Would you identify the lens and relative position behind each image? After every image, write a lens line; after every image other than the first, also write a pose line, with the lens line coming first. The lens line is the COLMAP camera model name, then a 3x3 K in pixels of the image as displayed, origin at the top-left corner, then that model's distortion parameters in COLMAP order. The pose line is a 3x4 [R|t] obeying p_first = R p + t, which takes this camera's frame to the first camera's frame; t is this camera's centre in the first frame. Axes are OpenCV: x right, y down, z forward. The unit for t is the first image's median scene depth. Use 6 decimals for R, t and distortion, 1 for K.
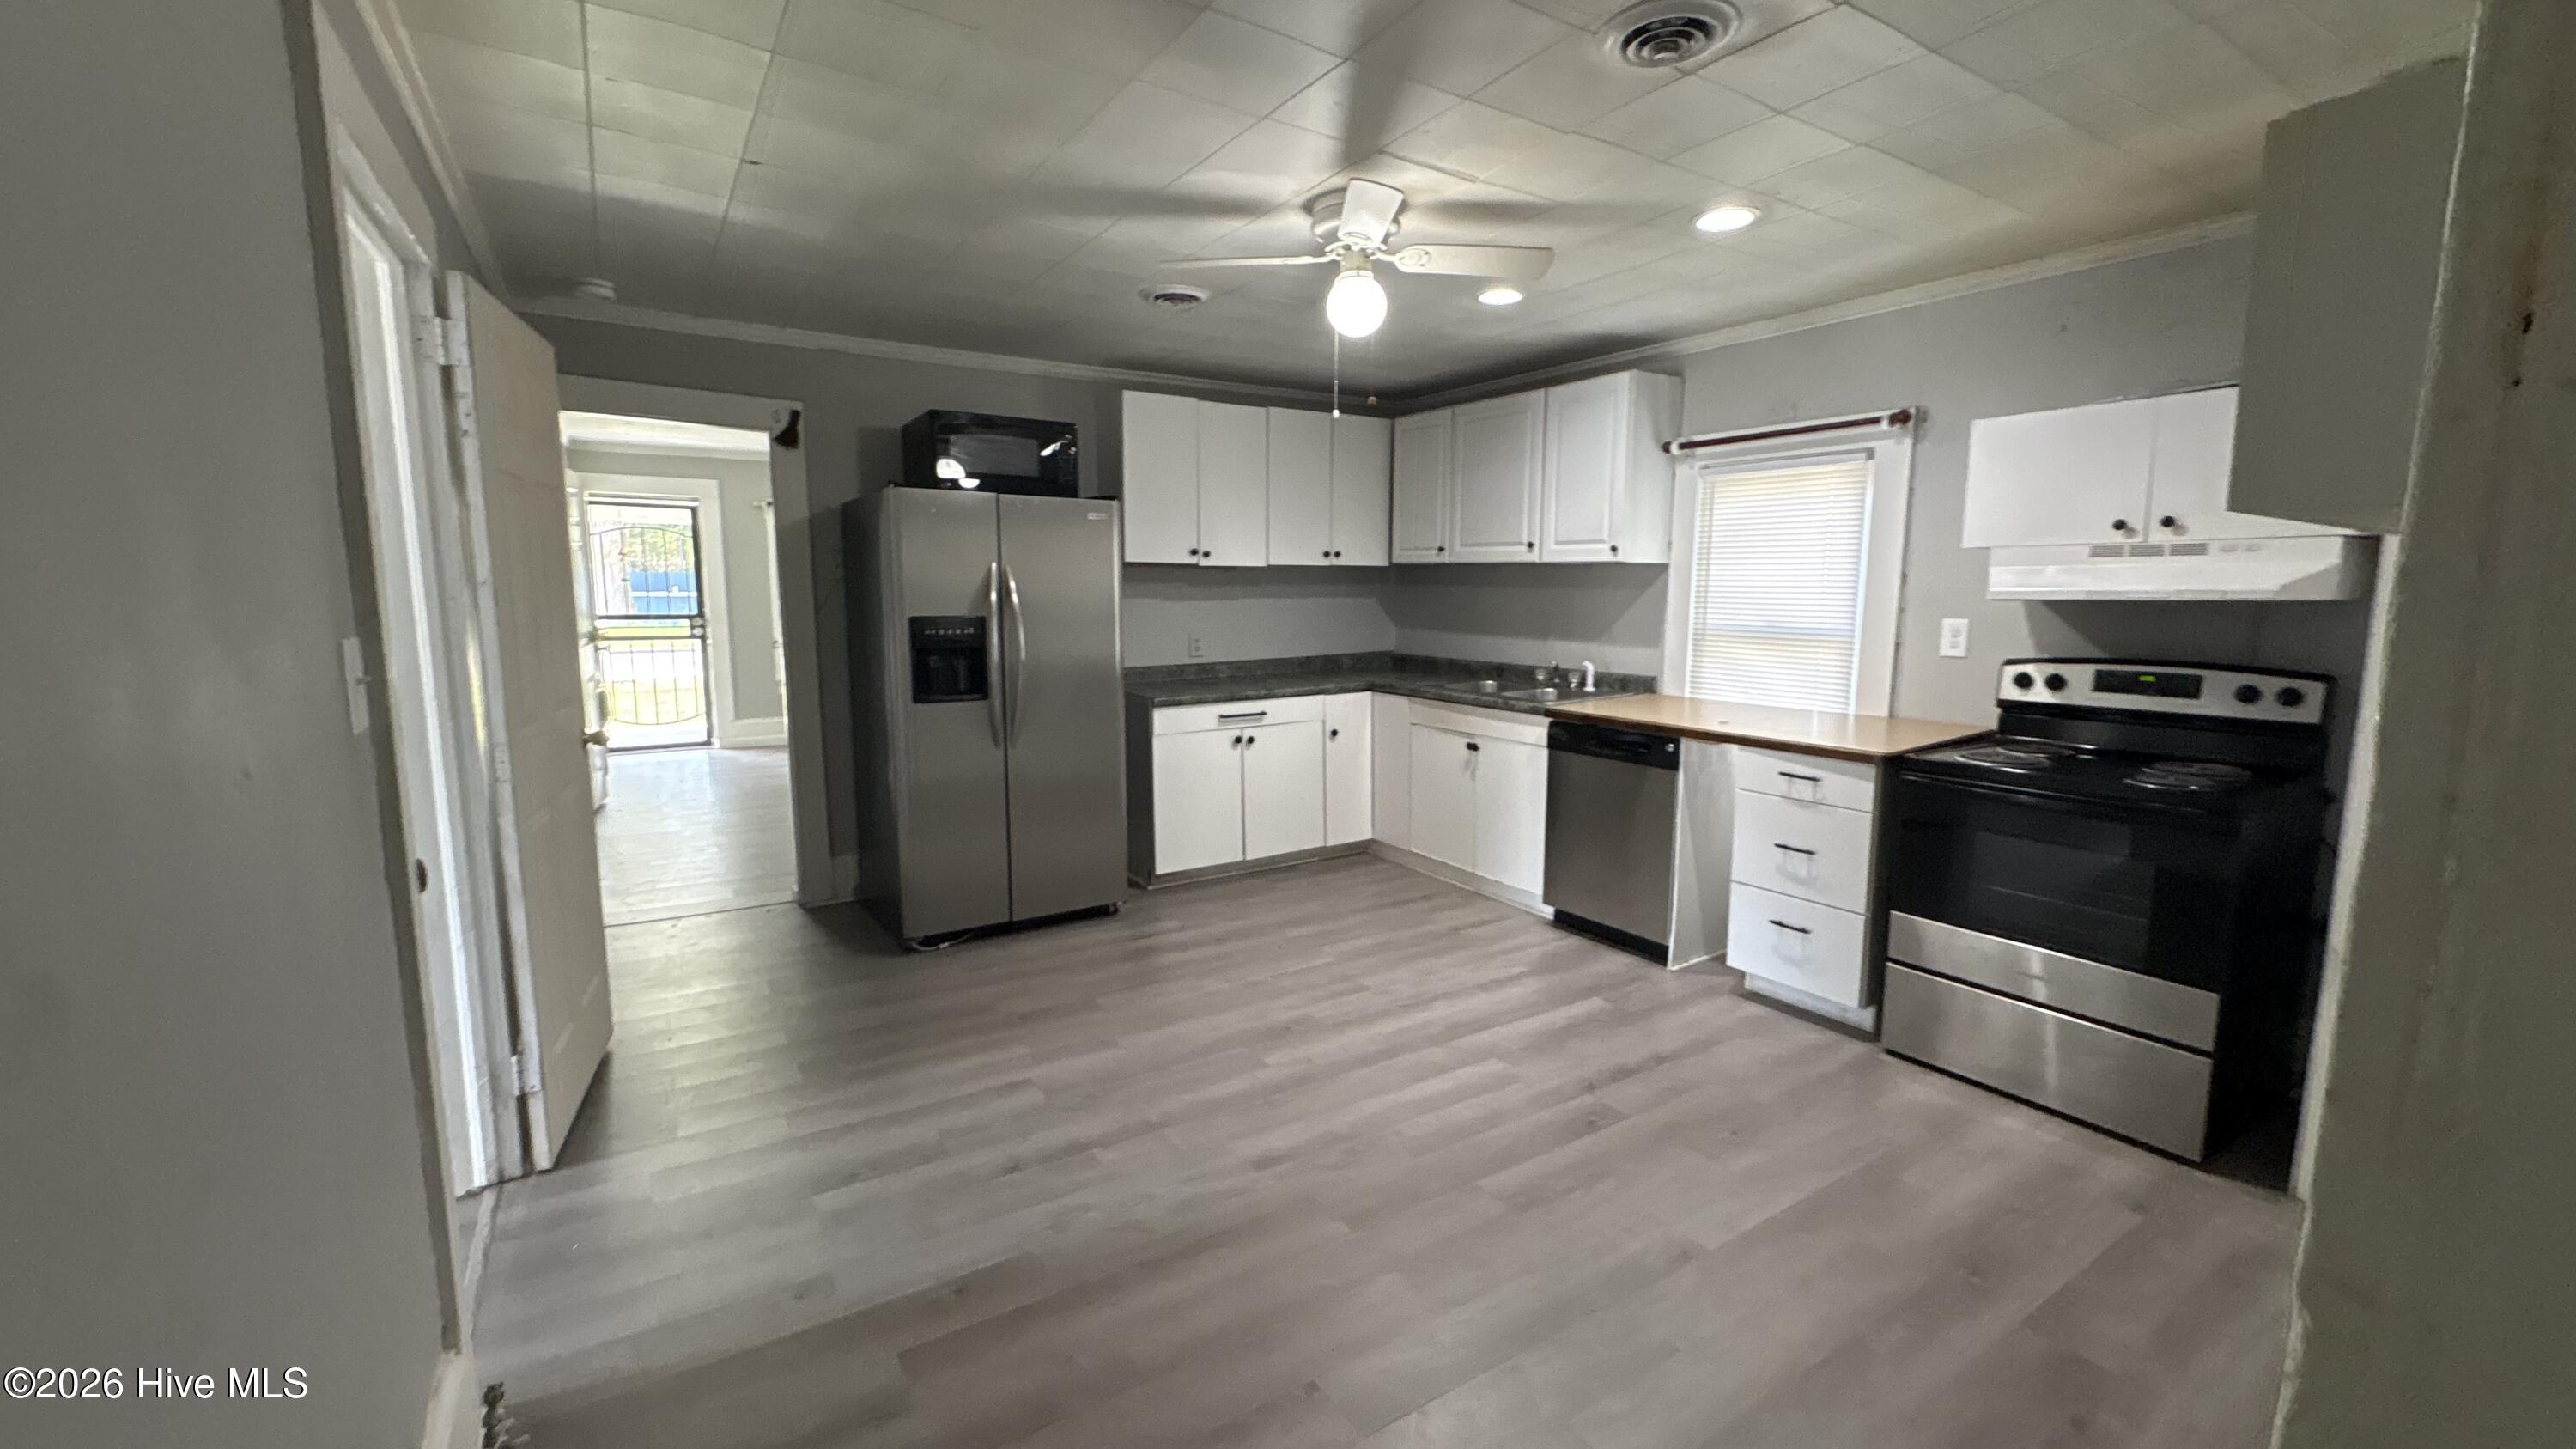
lens RADIAL K [[1028.4, 0, 1288.0], [0, 1028.4, 724.5], [0, 0, 1]] dist [-0.000840, -0.000060]
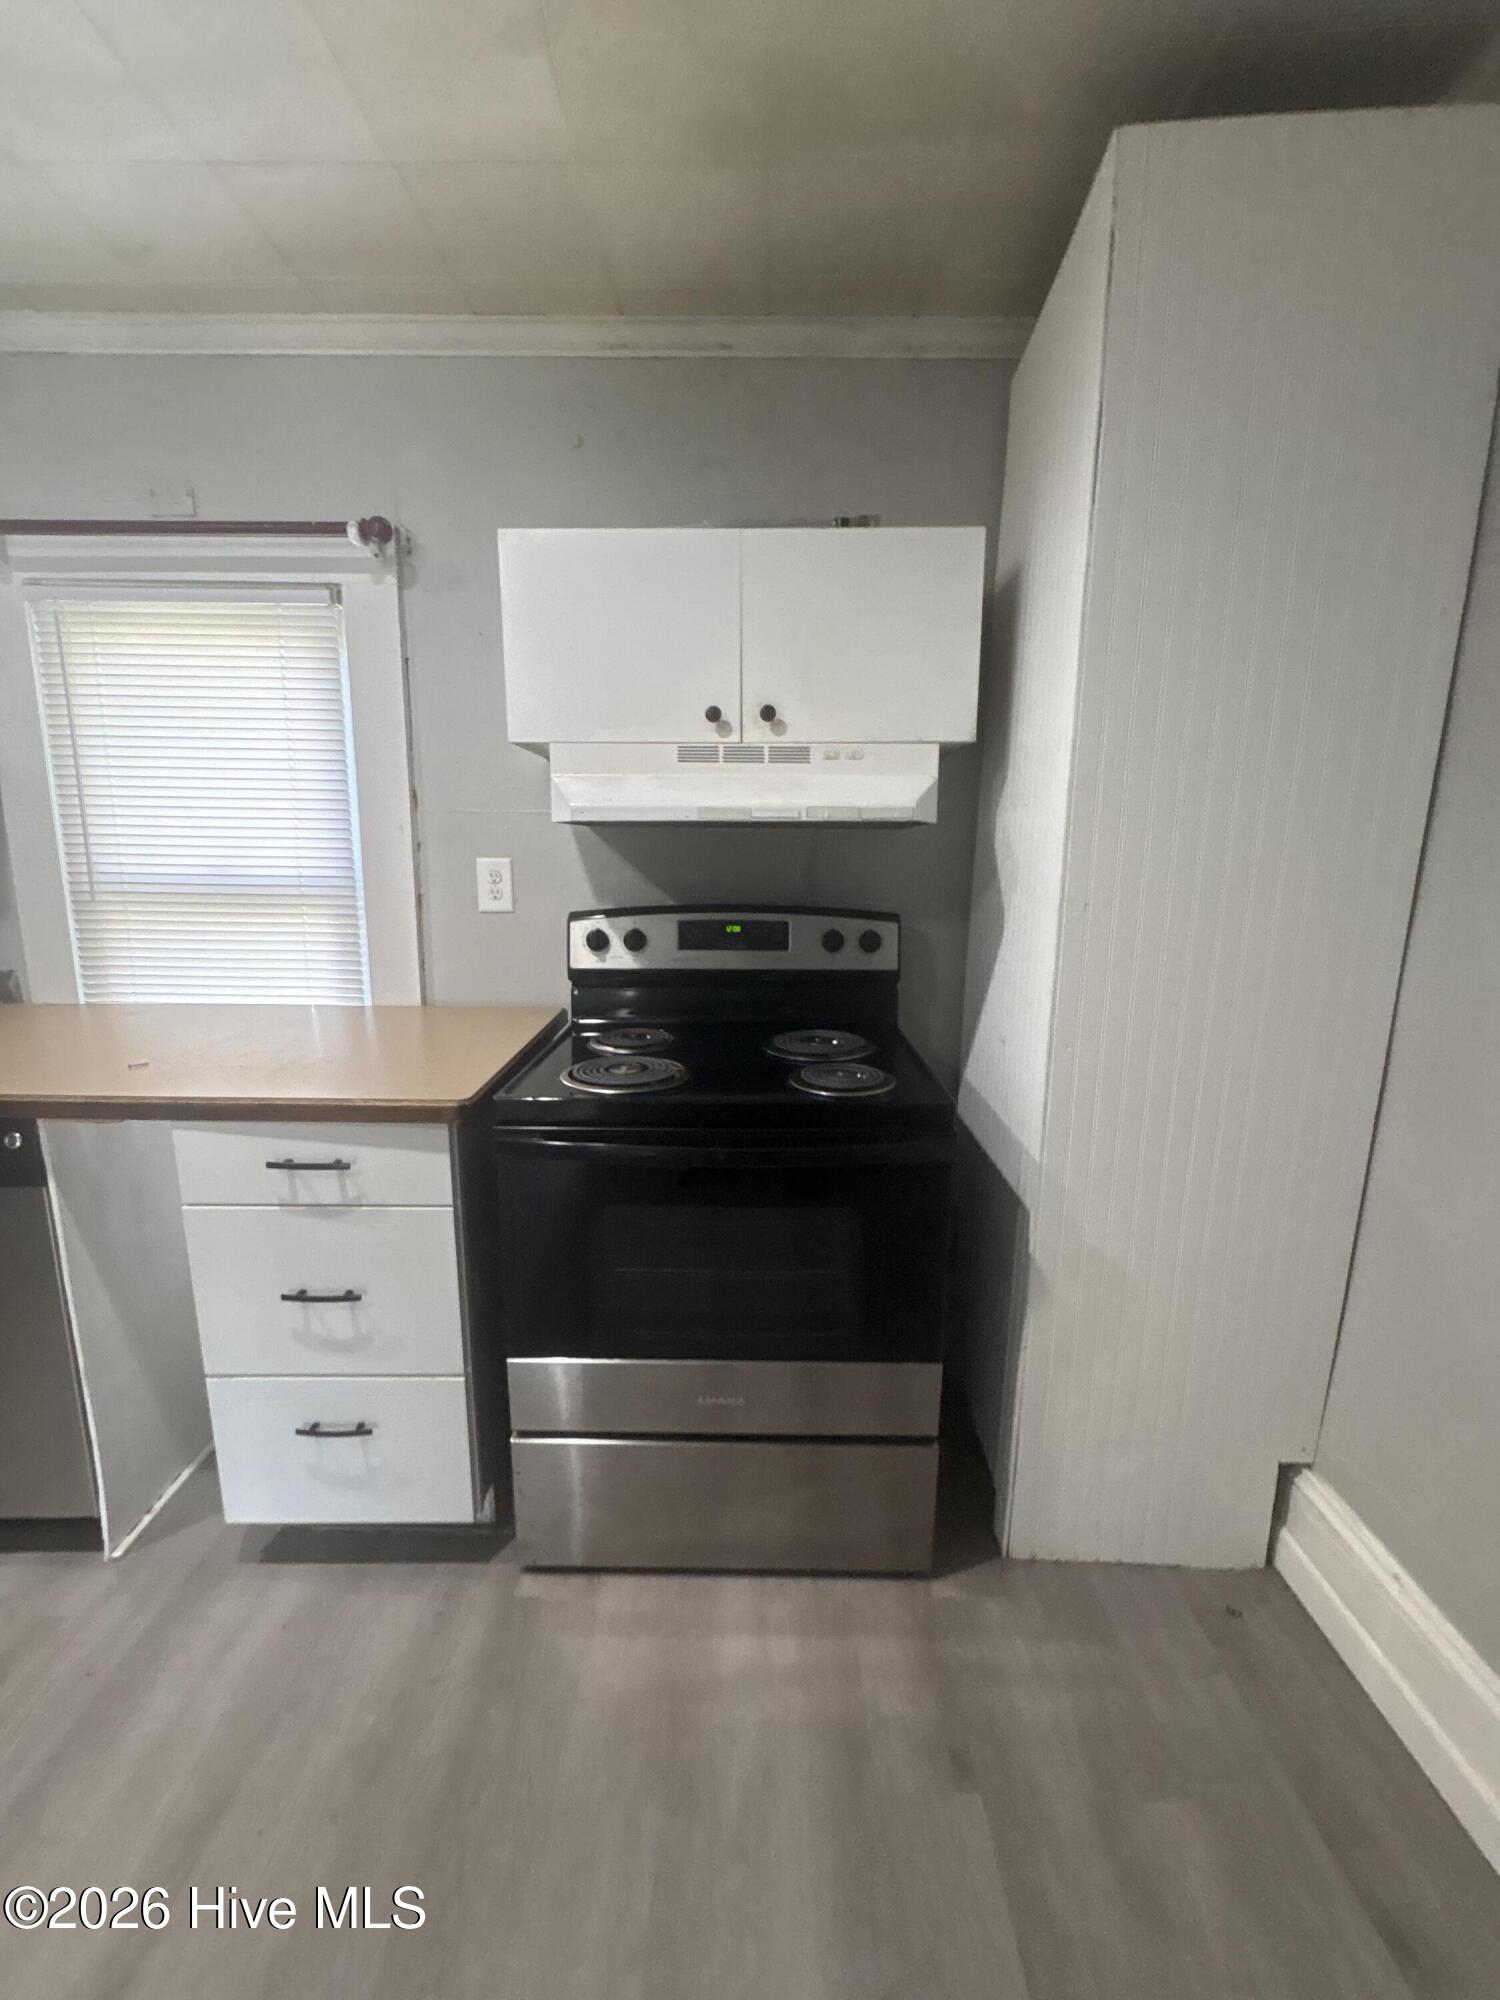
lens RADIAL K [[801.2, 0, 750.0], [0, 801.2, 1000.0], [0, 0, 1]] dist [0.000740, 0.000016]
pose [[0.546182, -0.145018, 0.825018, 0.332291], [0.103928, 0.989022, 0.105043, -0.054606], [-0.831195, 0.028370, 0.555257, 0.657663]]
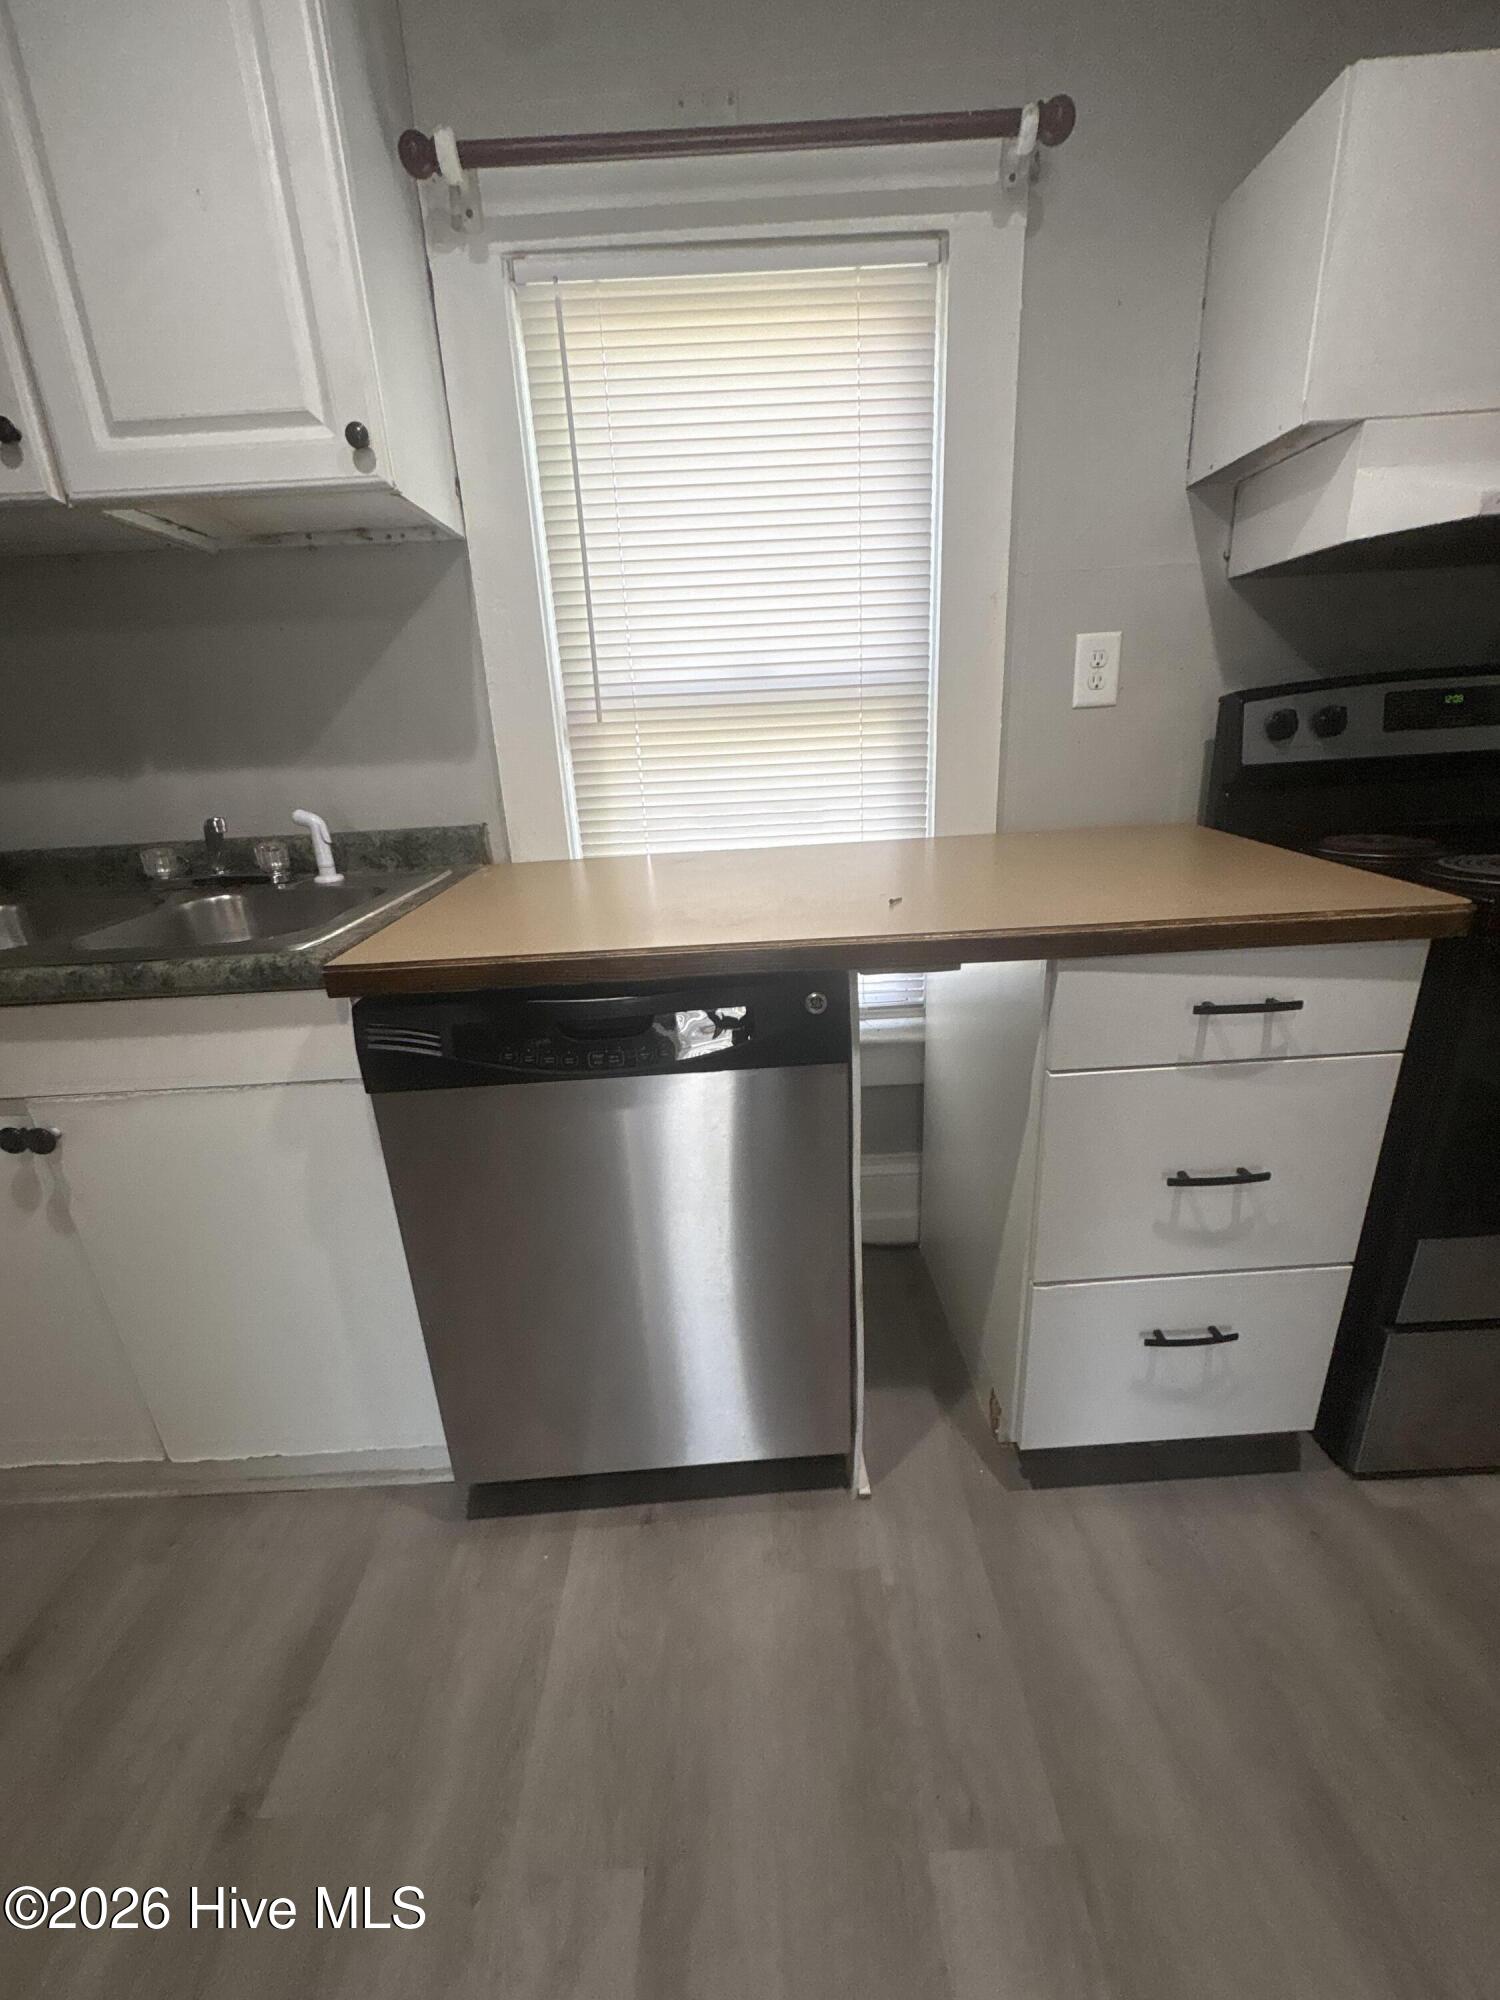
lens RADIAL K [[801.2, 0, 750.0], [0, 801.2, 1000.0], [0, 0, 1]] dist [0.000740, 0.000016]
pose [[0.526644, -0.290244, 0.799002, 0.183958], [0.166965, 0.956917, 0.237556, -0.057209], [-0.833528, 0.008297, 0.552415, 1.099021]]
